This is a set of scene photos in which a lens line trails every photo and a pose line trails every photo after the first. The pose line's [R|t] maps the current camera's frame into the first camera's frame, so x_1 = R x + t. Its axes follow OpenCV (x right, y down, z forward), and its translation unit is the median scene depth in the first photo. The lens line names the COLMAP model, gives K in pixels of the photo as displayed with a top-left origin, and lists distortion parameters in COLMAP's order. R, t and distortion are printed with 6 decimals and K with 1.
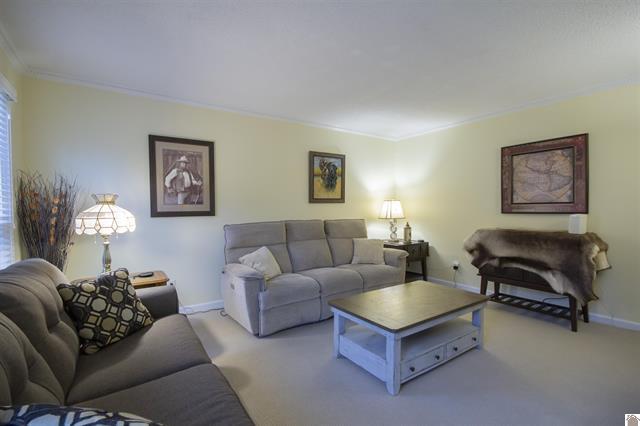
lens RADIAL K [[295.2, 0, 320.0], [0, 295.2, 213.0], [0, 0, 1]] dist [0.003170, -0.006384]
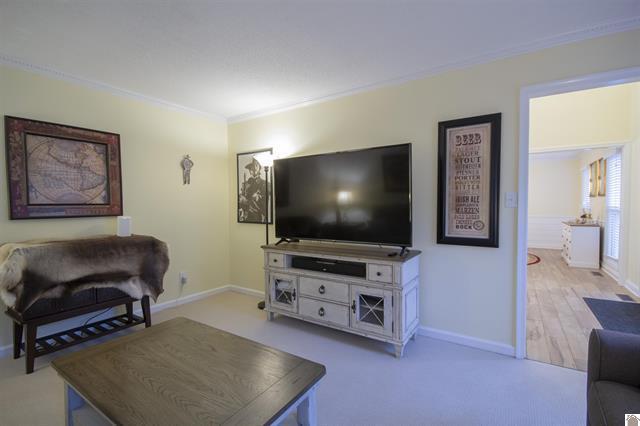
lens RADIAL K [[295.2, 0, 320.0], [0, 295.2, 213.0], [0, 0, 1]] dist [0.003170, -0.006384]
pose [[-0.375756, -0.013060, 0.926627, -0.253236], [0.027971, 0.999285, 0.025426, -0.012408], [-0.926296, 0.035473, -0.375122, 0.714243]]
